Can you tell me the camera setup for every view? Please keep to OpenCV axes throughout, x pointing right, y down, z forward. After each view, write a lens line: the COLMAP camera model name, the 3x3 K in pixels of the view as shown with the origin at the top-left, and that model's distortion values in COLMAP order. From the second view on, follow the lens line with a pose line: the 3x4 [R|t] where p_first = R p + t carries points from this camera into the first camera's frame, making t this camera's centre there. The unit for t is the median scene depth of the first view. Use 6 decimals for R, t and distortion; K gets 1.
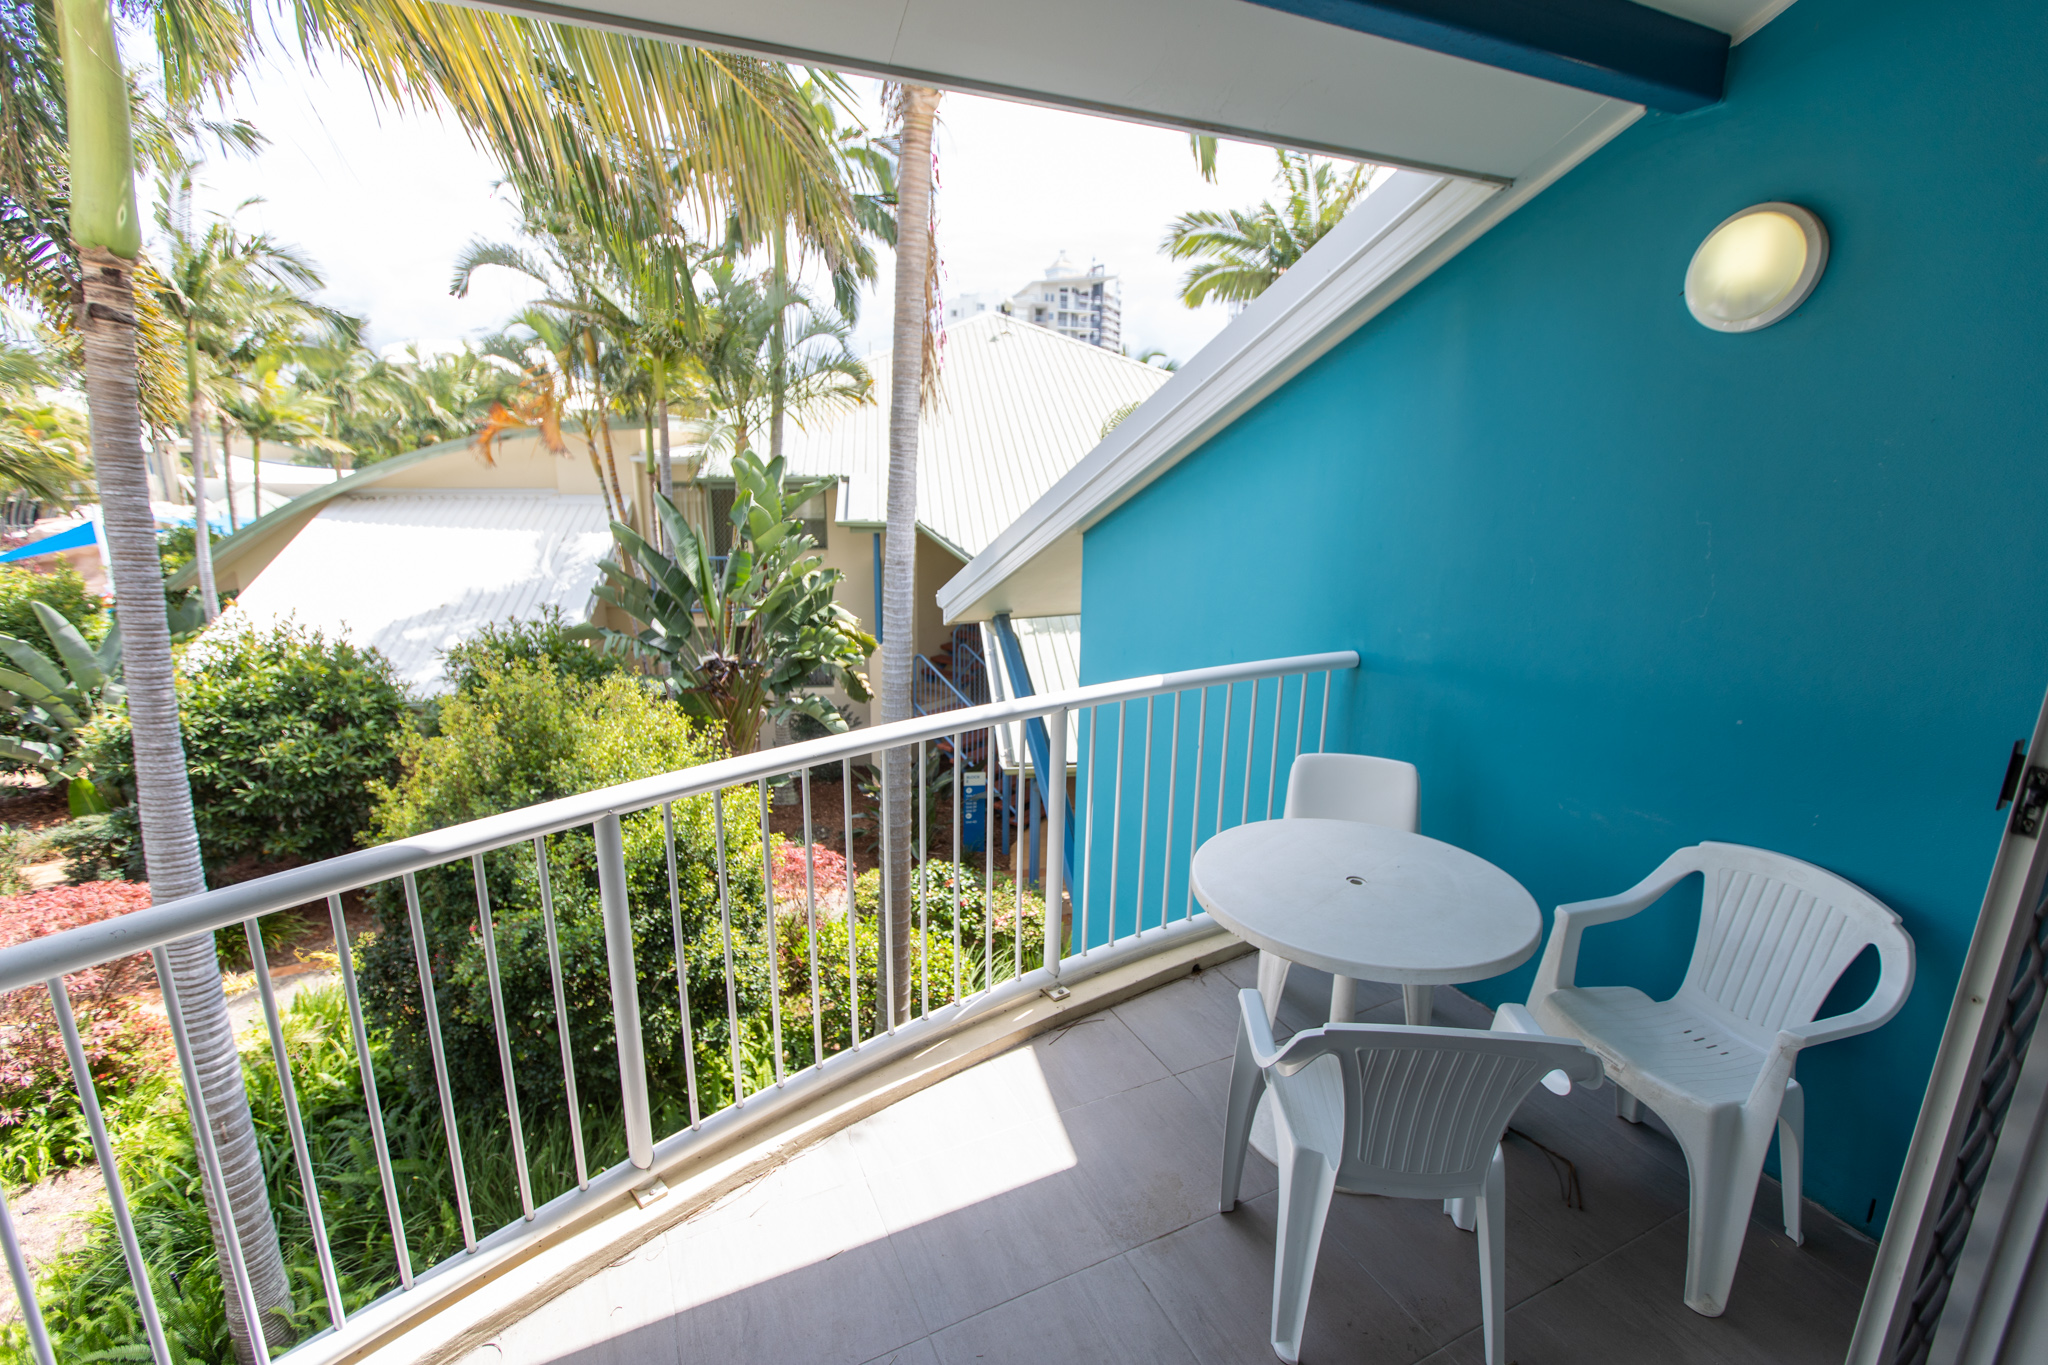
lens RADIAL K [[920.3, 0, 1024.0], [0, 920.3, 682.5], [0, 0, 1]] dist [-0.001704, -0.000305]
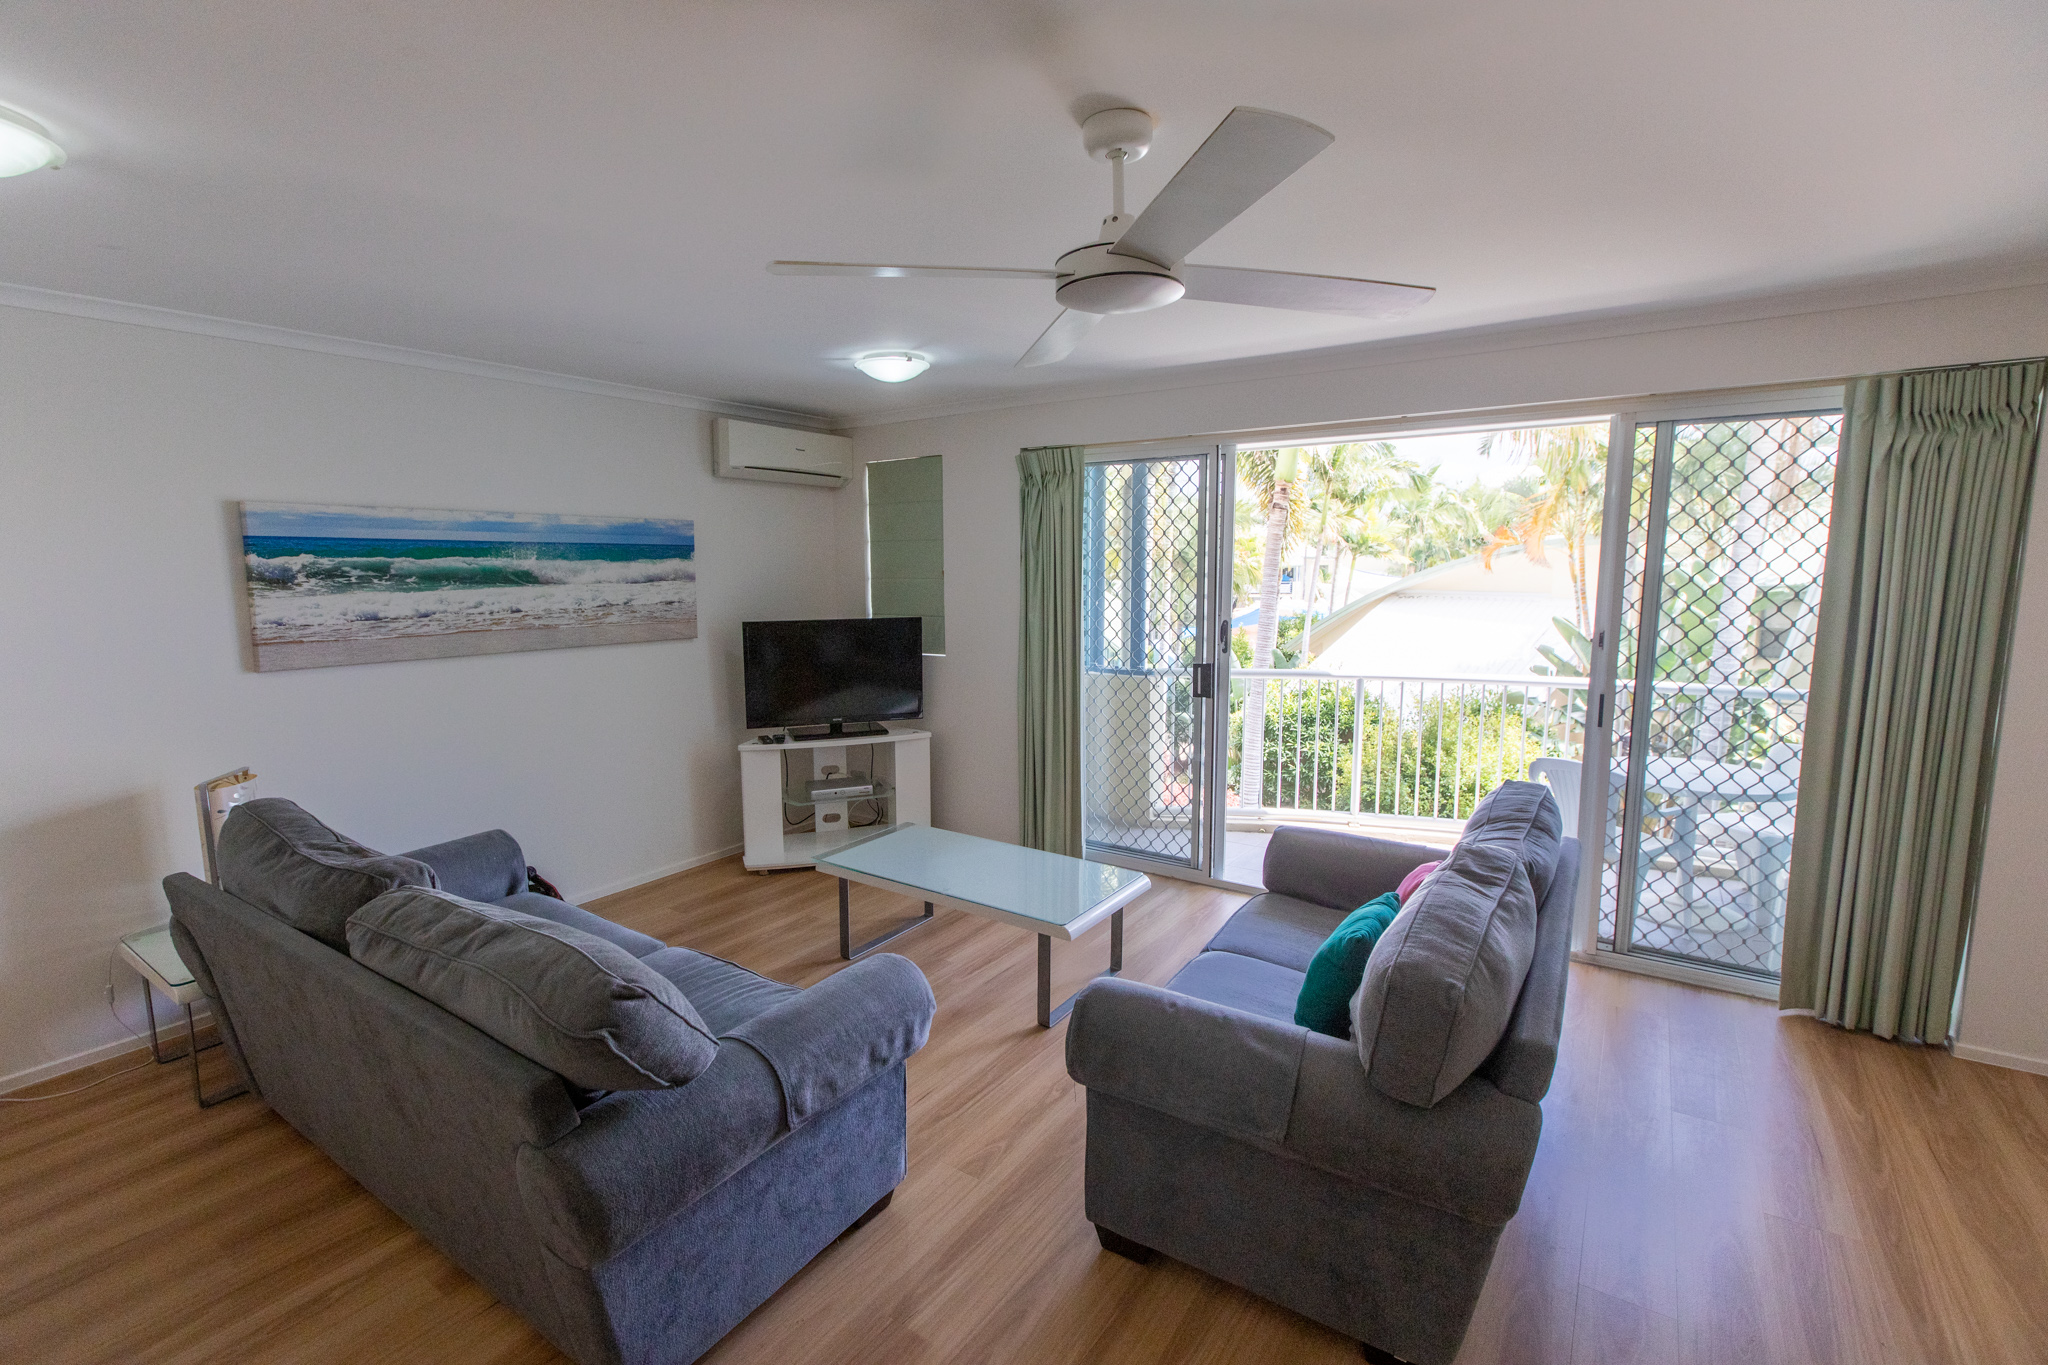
lens RADIAL K [[920.3, 0, 1024.0], [0, 920.3, 682.5], [0, 0, 1]] dist [-0.001704, -0.000305]
pose [[0.508362, 0.107616, -0.854393, 0.171456], [-0.207730, 0.978186, -0.000391, 0.042848], [0.835713, 0.177682, 0.519628, -0.162291]]
